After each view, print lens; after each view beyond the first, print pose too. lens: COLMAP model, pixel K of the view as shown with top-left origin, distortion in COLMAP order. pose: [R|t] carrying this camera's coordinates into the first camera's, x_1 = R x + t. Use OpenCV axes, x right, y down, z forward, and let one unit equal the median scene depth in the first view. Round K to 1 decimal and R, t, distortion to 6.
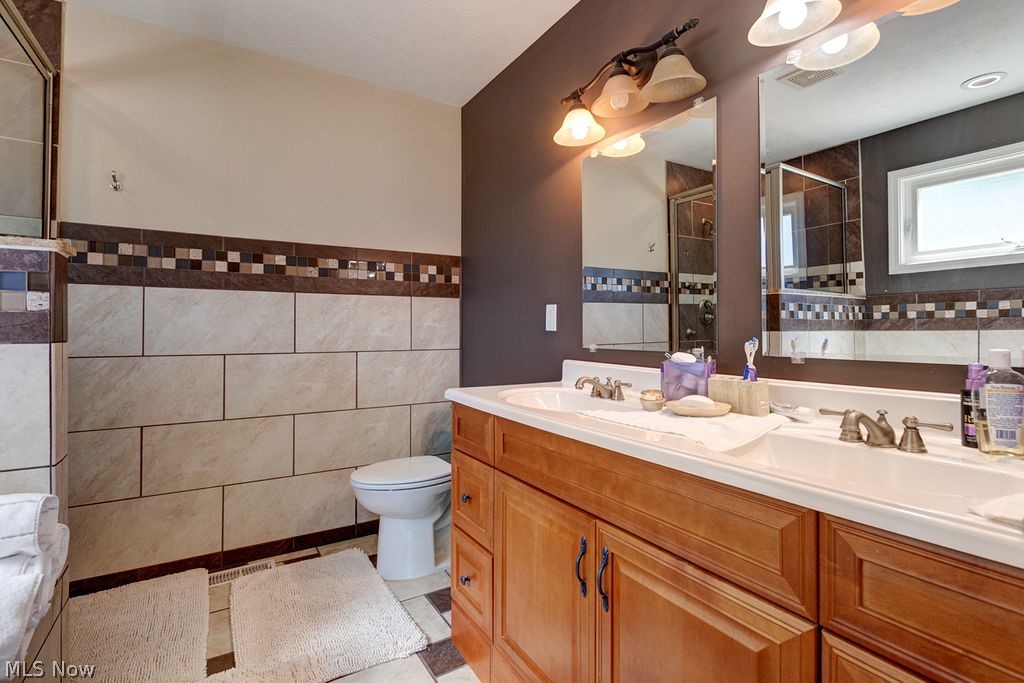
lens RADIAL K [[473.4, 0, 502.6], [0, 473.4, 324.0], [0, 0, 1]] dist [0.000164, 0.000288]
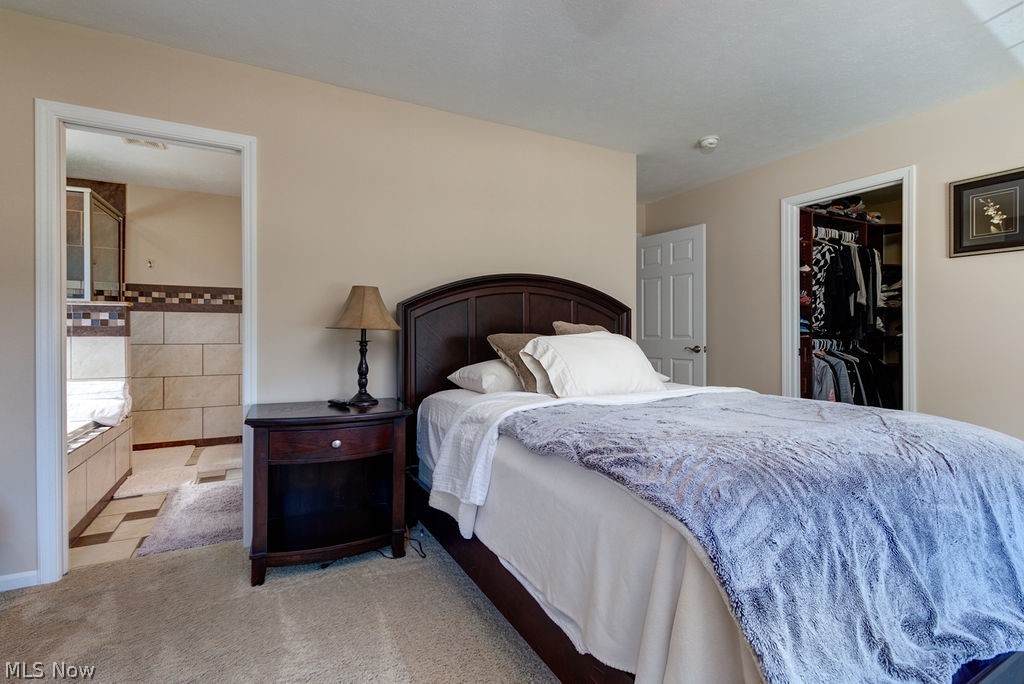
lens RADIAL K [[473.4, 0, 513.8], [0, 473.4, 336.3], [0, 0, 1]] dist [0.000164, 0.000288]
pose [[0.998166, 0.003259, -0.060454, 0.965441], [-0.001990, 0.999777, 0.021043, -0.017207], [0.060509, -0.020884, 0.997949, -1.058353]]
